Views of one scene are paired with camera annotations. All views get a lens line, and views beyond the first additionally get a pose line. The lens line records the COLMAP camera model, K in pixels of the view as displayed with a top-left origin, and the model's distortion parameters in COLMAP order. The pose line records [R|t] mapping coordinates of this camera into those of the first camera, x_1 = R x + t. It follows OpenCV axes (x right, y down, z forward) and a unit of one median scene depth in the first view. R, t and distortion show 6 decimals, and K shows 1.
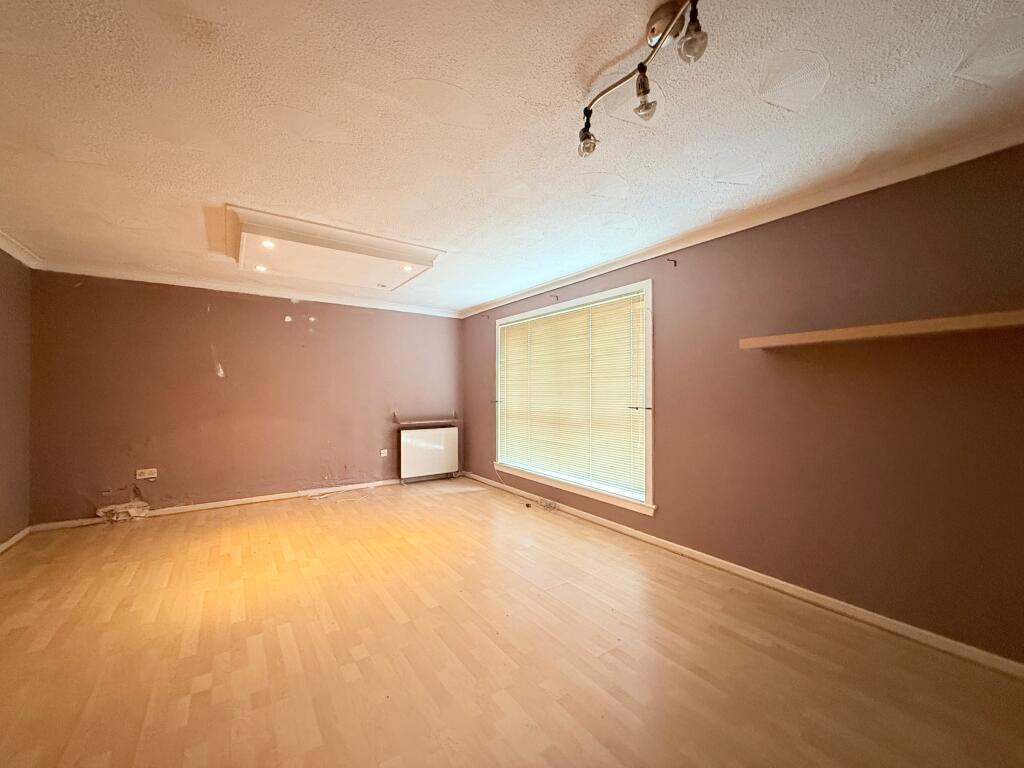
lens RADIAL K [[405.0, 0, 509.3], [0, 405.0, 387.3], [0, 0, 1]] dist [-0.000663, 0.001178]
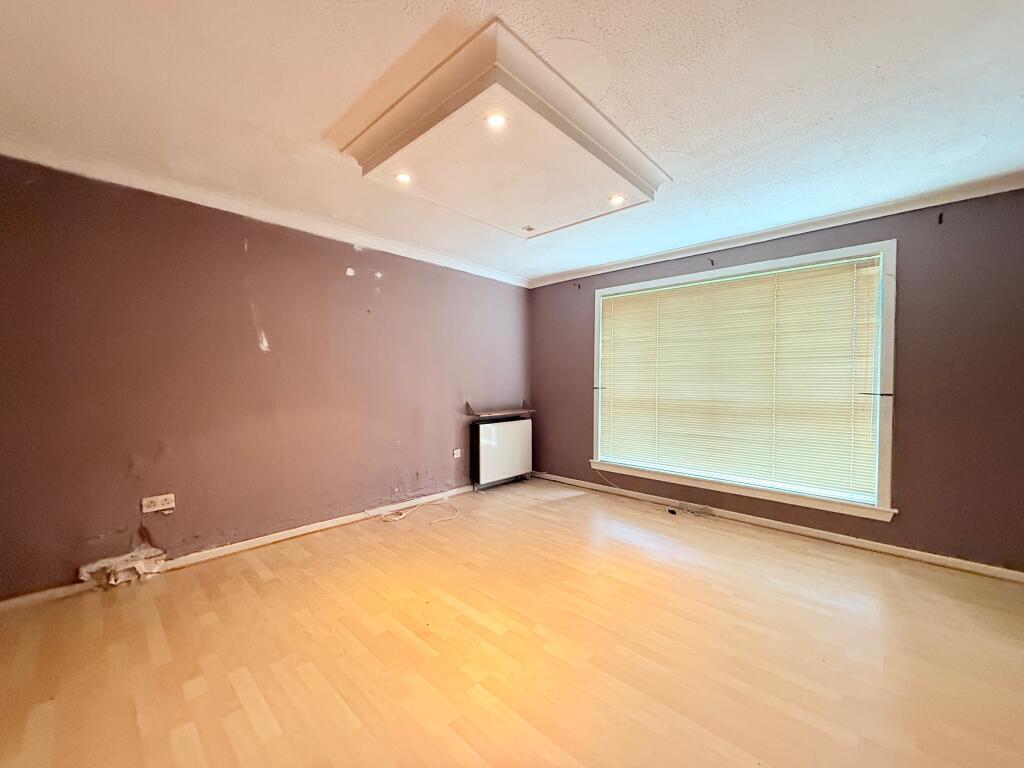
lens RADIAL K [[405.0, 0, 509.4], [0, 405.0, 387.2], [0, 0, 1]] dist [-0.000663, 0.001178]
pose [[0.978867, -0.000812, 0.204496, -0.491051], [-0.004851, 0.999618, 0.027192, 0.014869], [-0.204440, -0.027610, 0.978490, 0.281784]]
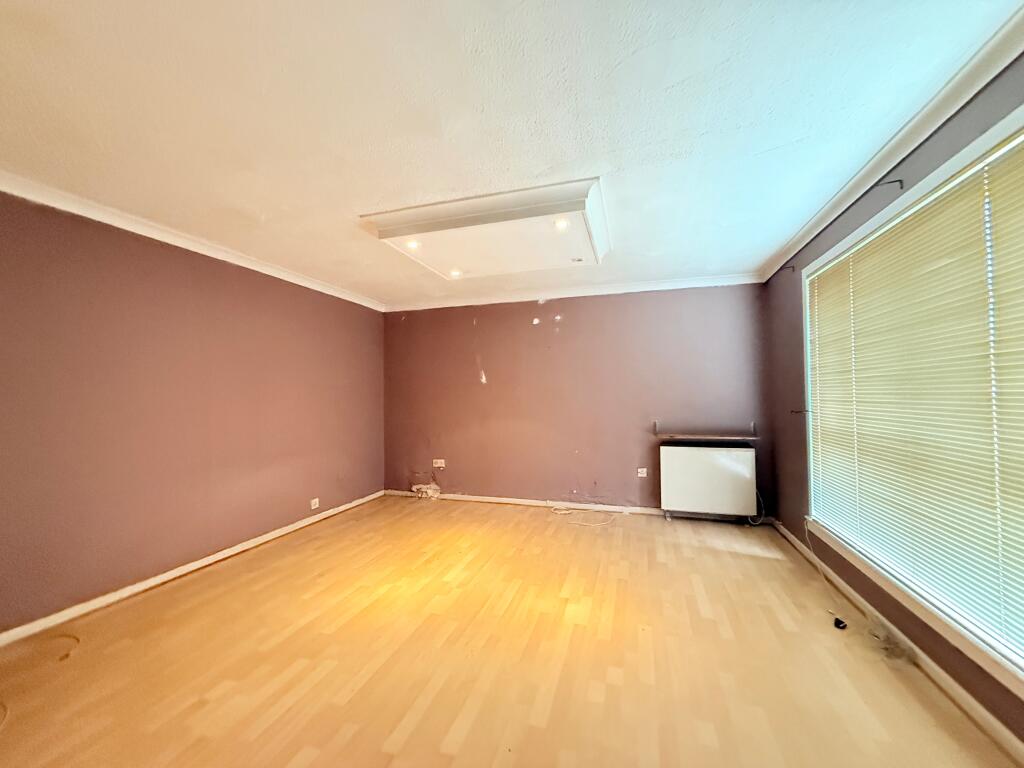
lens RADIAL K [[405.0, 0, 508.8], [0, 405.0, 386.3], [0, 0, 1]] dist [-0.000663, 0.001178]
pose [[0.613996, -0.022946, -0.788975, 0.211610], [0.016710, 0.999731, -0.016072, 0.002756], [0.789132, -0.003316, 0.614215, 0.409482]]
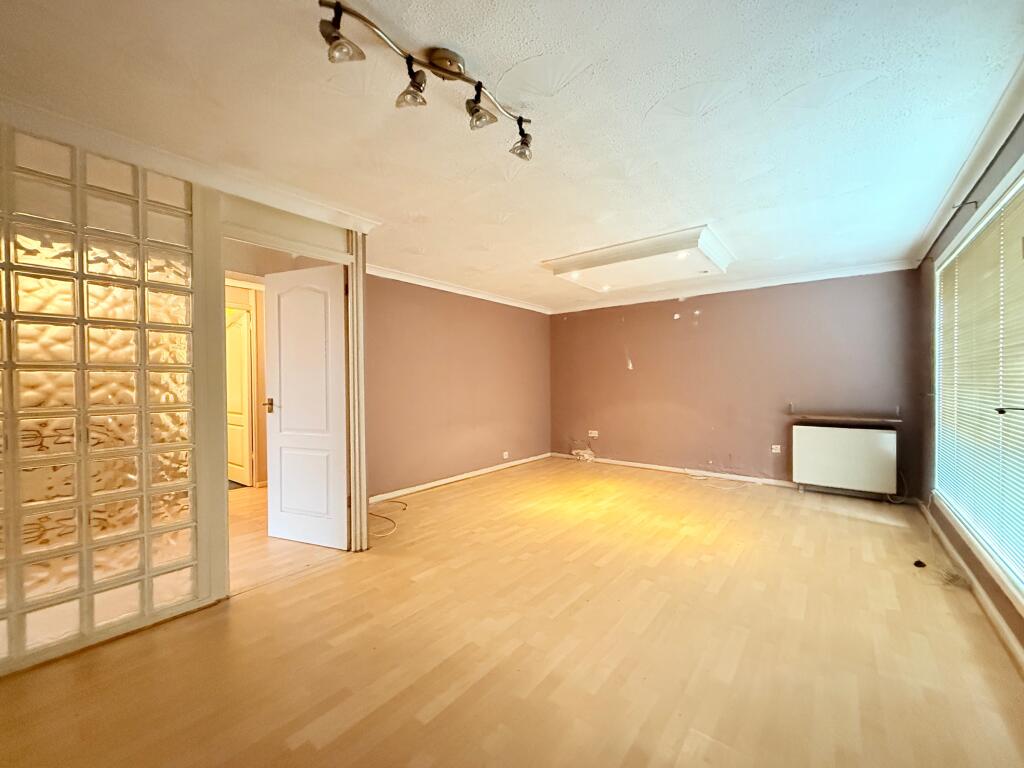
lens RADIAL K [[405.0, 0, 512.1], [0, 405.0, 385.5], [0, 0, 1]] dist [-0.000663, 0.001178]
pose [[0.287597, 0.007034, -0.957726, 0.491208], [0.013677, 0.999841, 0.011450, 0.007808], [0.957654, -0.016392, 0.287455, 0.261259]]
